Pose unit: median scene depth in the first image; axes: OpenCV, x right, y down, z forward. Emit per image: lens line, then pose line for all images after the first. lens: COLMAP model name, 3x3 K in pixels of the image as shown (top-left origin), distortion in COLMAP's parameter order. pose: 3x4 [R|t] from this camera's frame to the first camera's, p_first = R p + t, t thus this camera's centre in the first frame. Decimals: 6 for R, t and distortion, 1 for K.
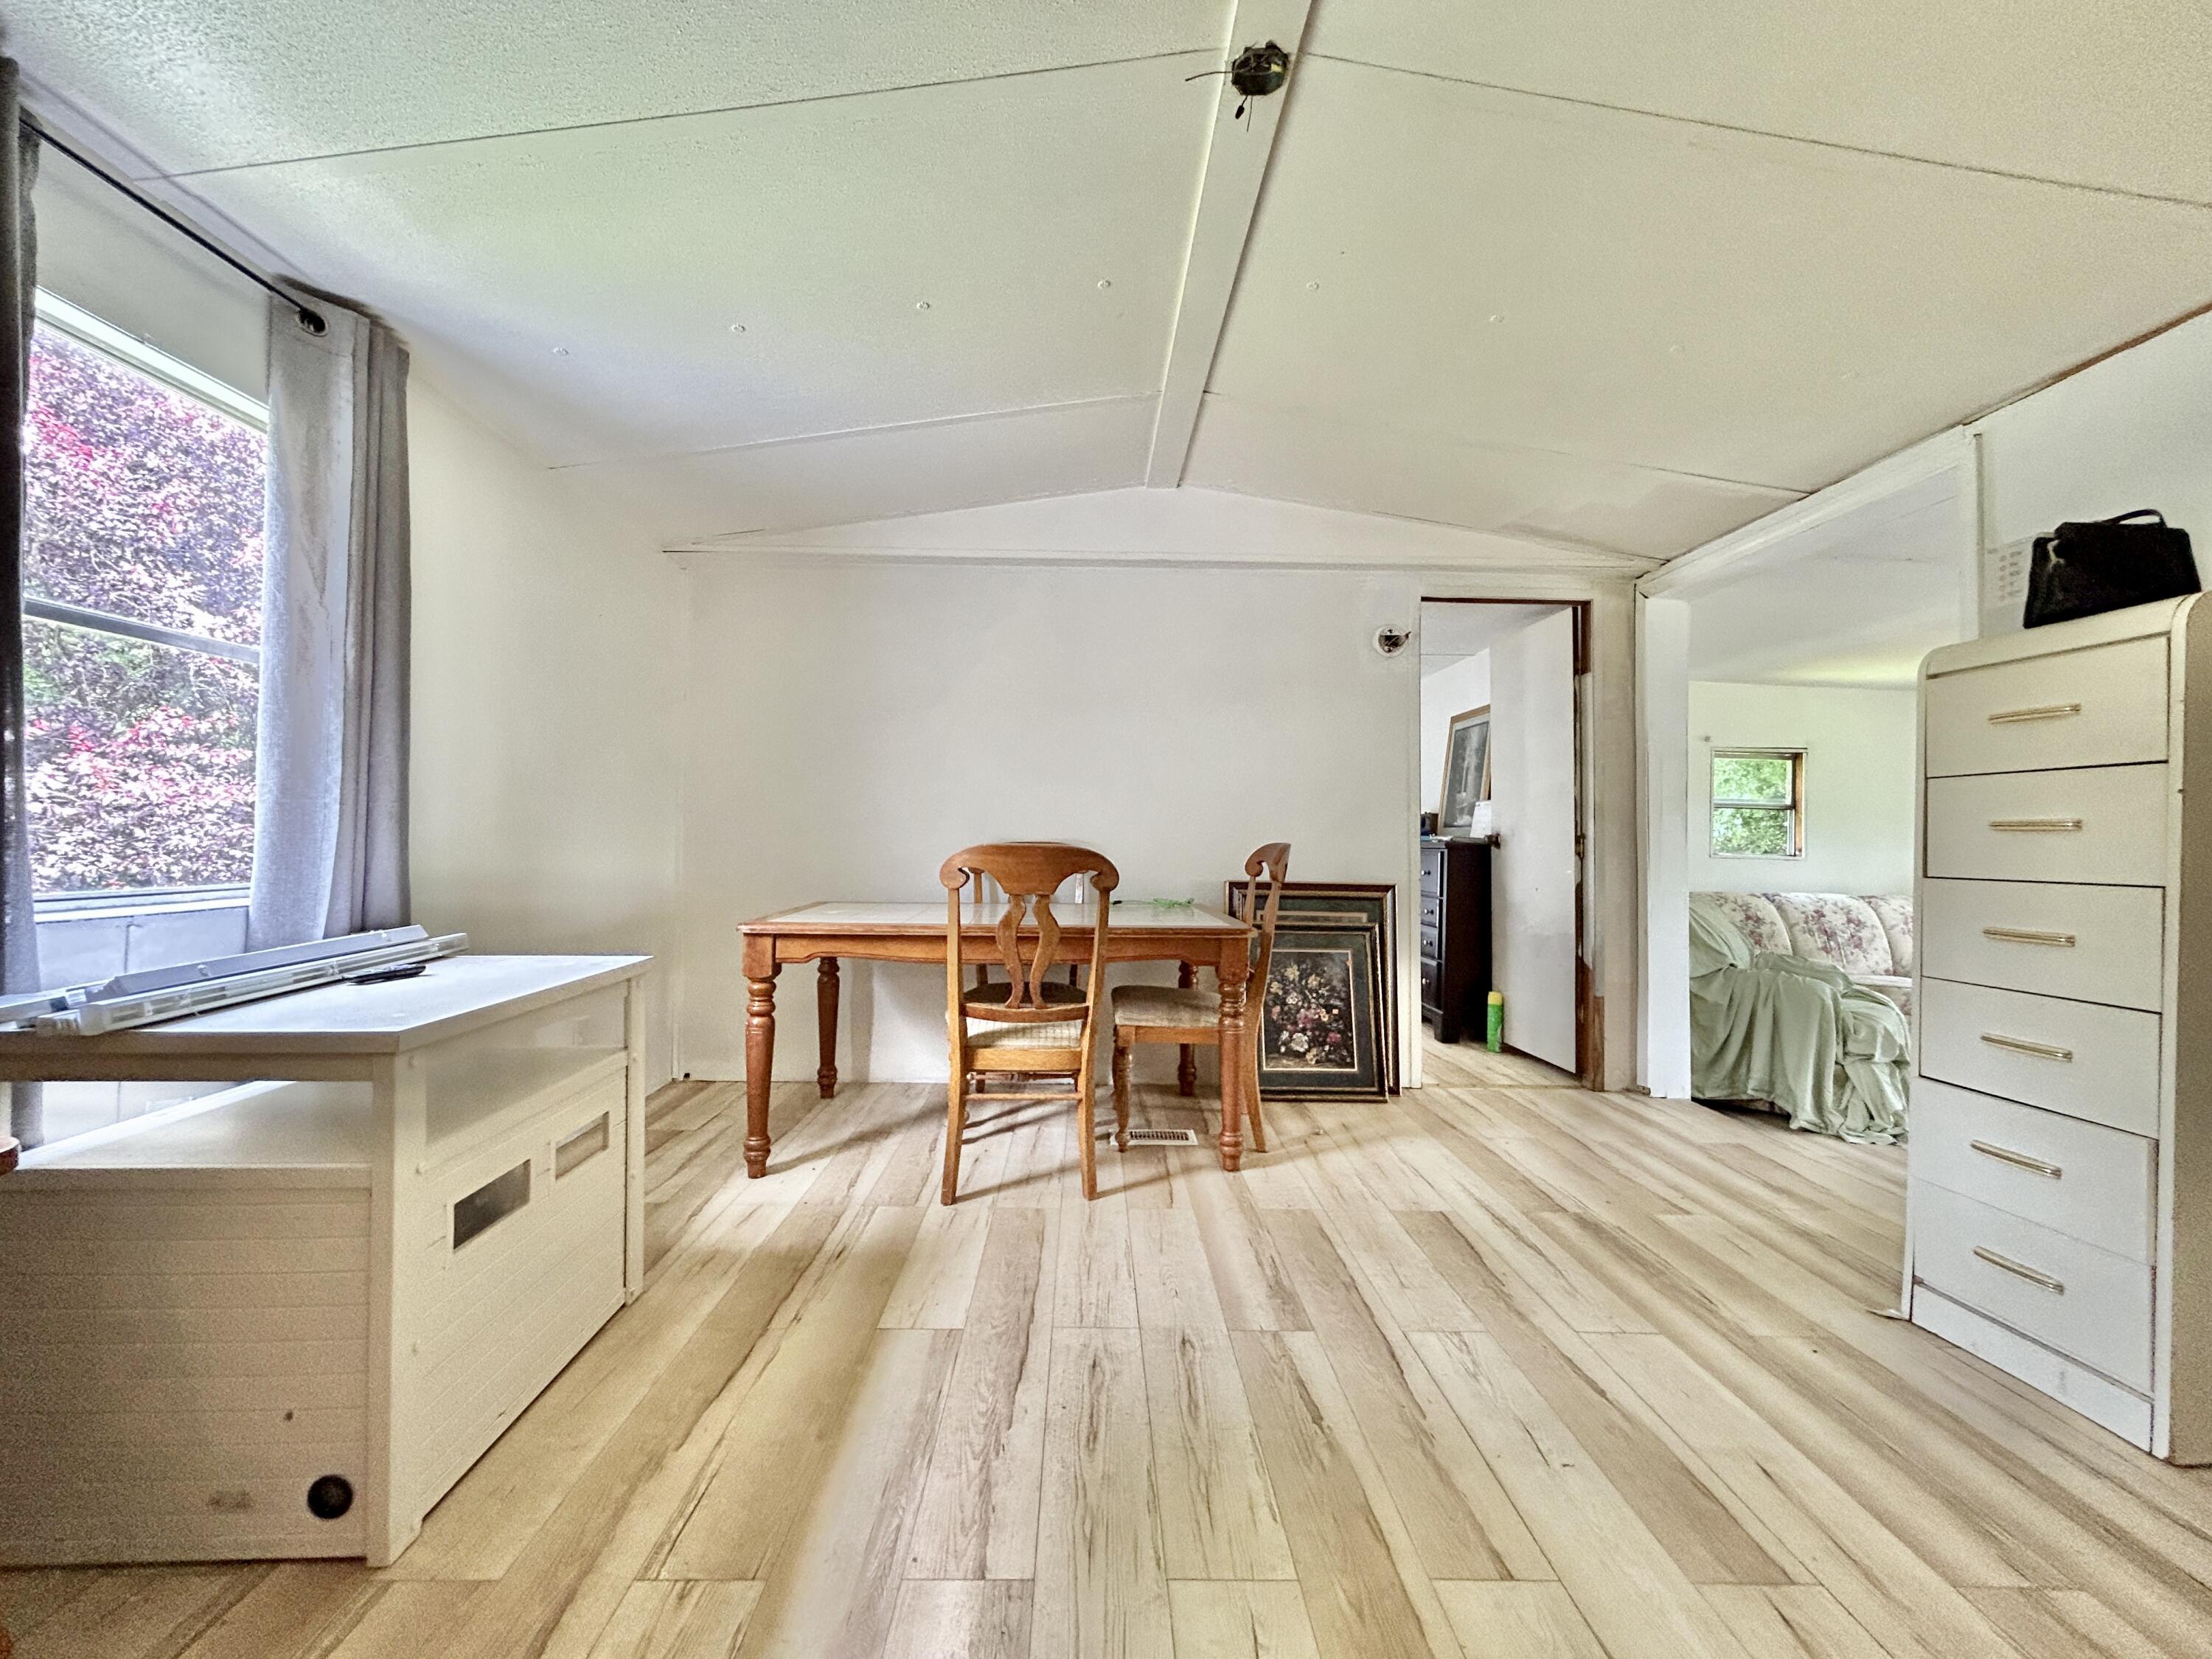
lens RADIAL K [[889.5, 0, 1095.1], [0, 889.5, 825.0], [0, 0, 1]] dist [0.000088, 0.000497]
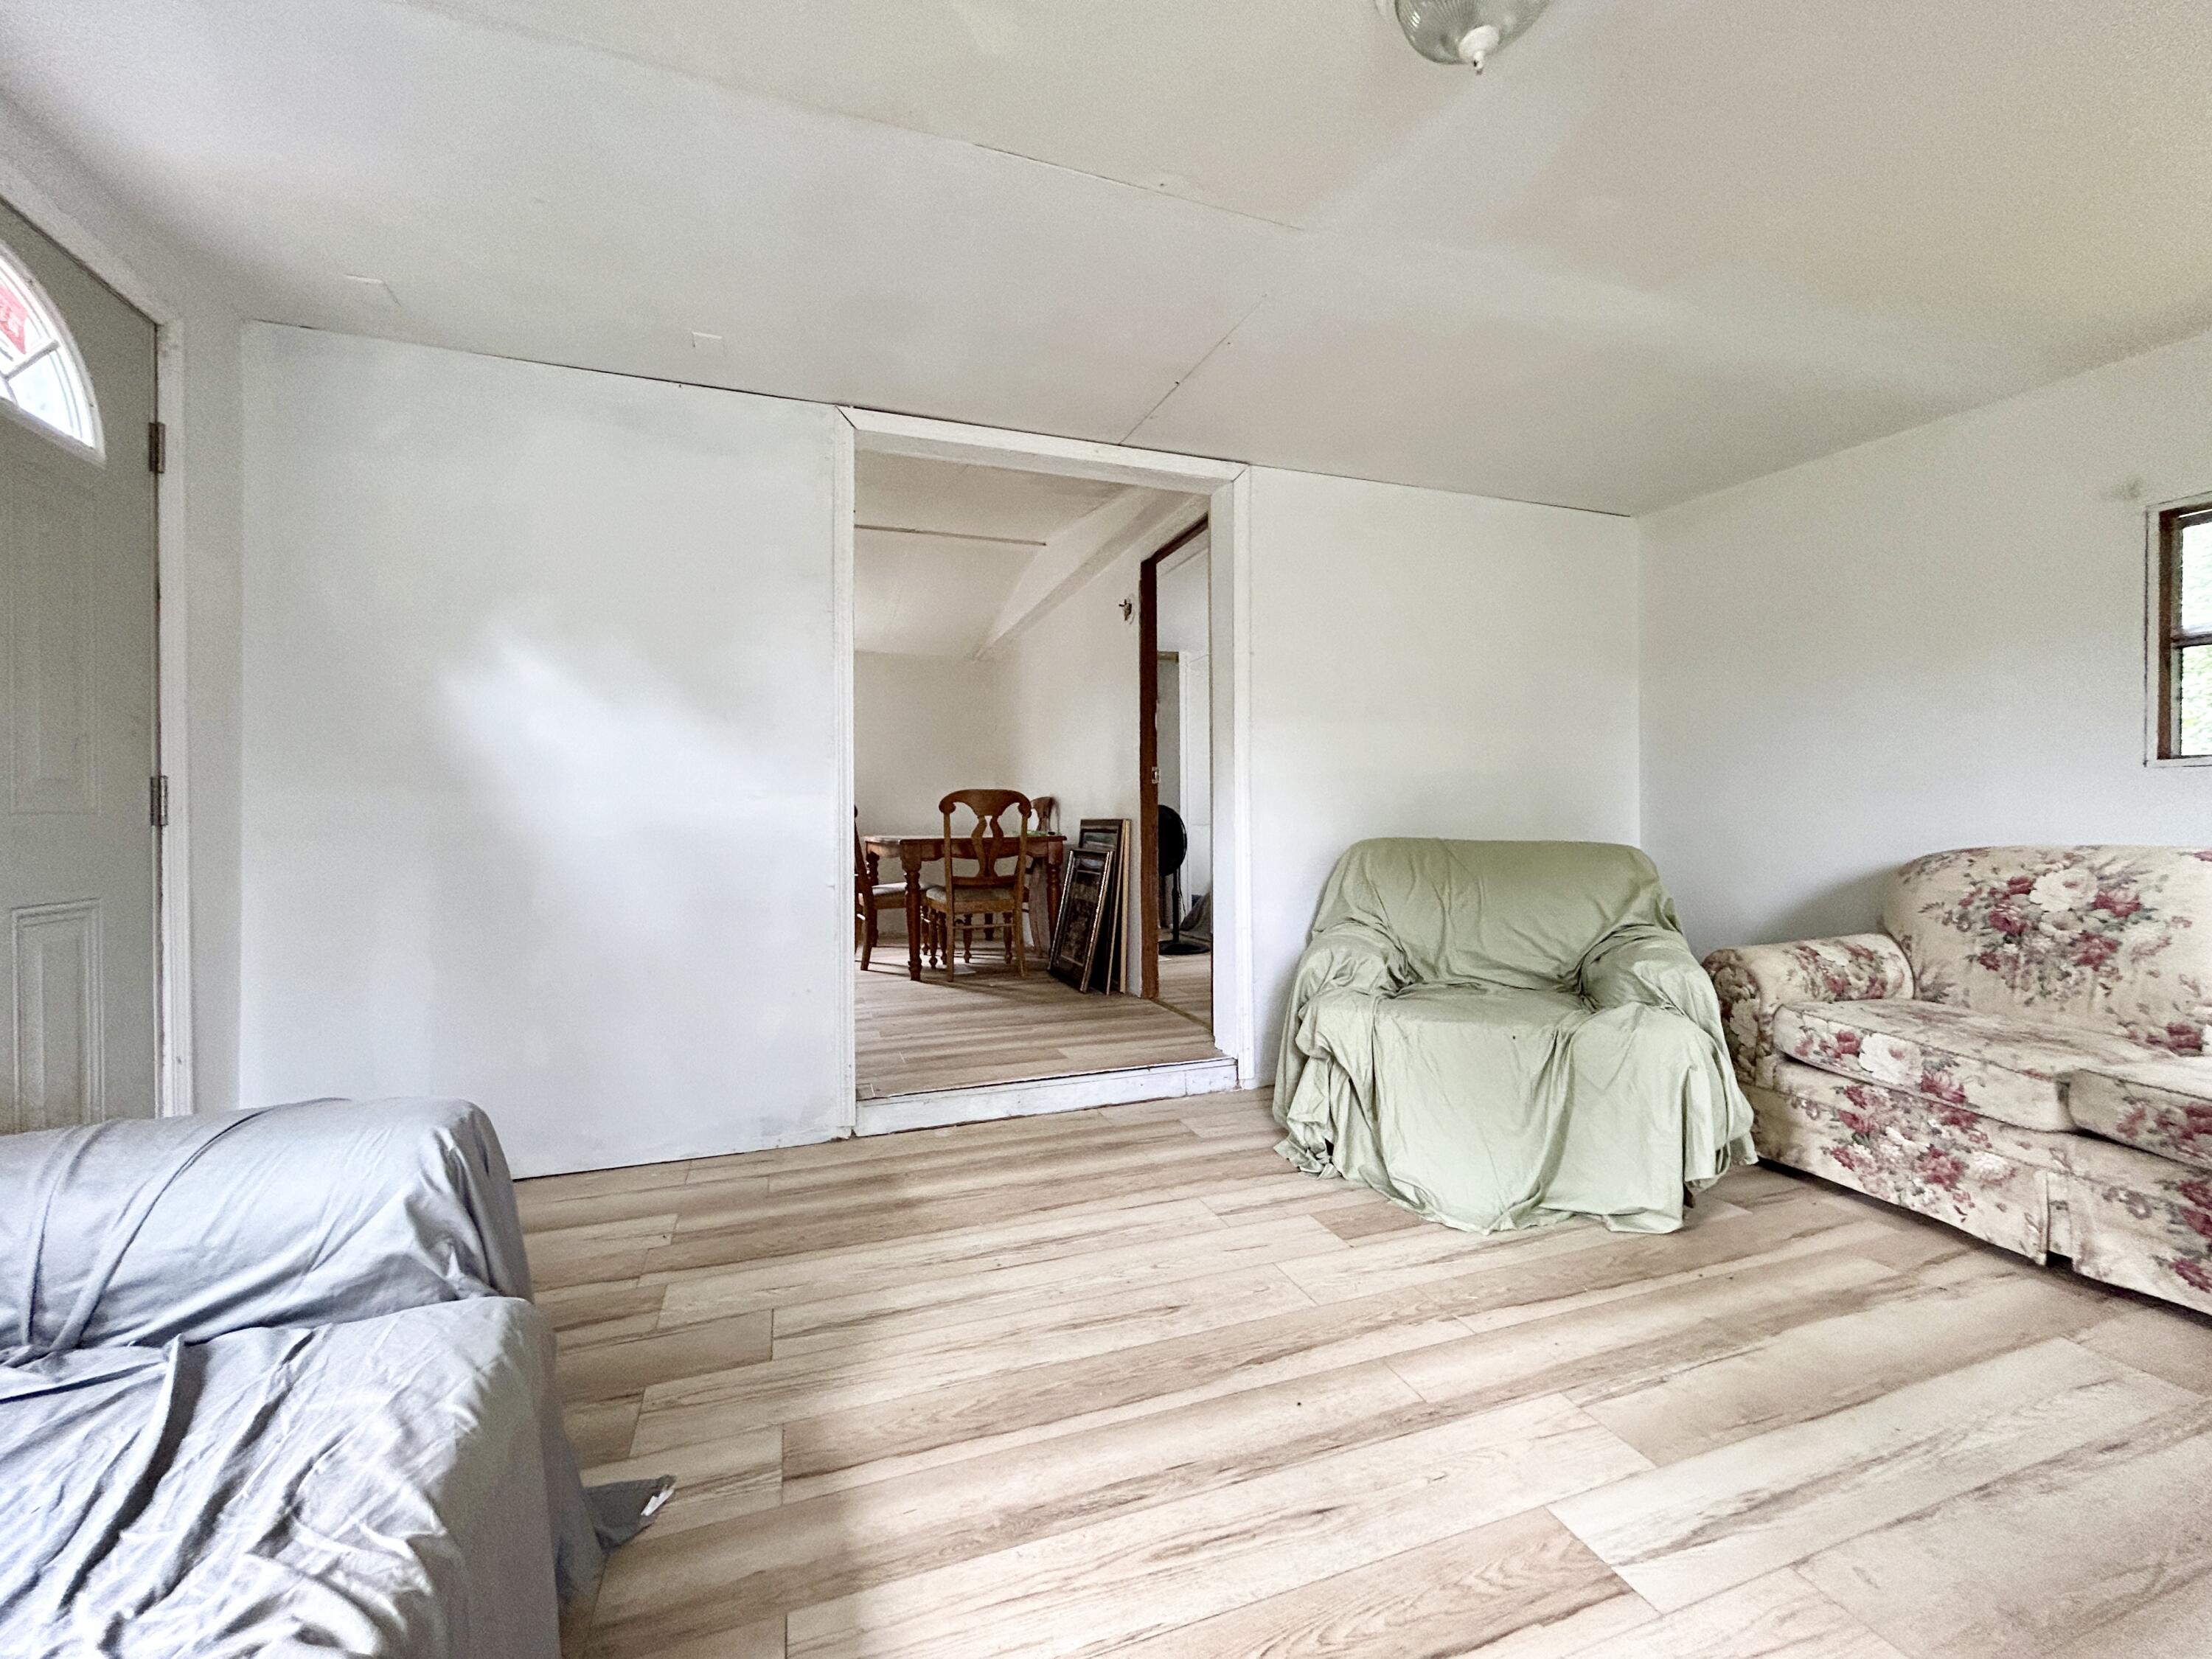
lens RADIAL K [[913.5, 0, 1106.4], [0, 913.5, 822.3], [0, 0, 1]] dist [0.000128, 0.000202]
pose [[0.325030, -0.015807, -0.945572, 1.490471], [0.024298, 0.999670, -0.008360, 0.086414], [0.945392, -0.020259, 0.325307, 0.612751]]
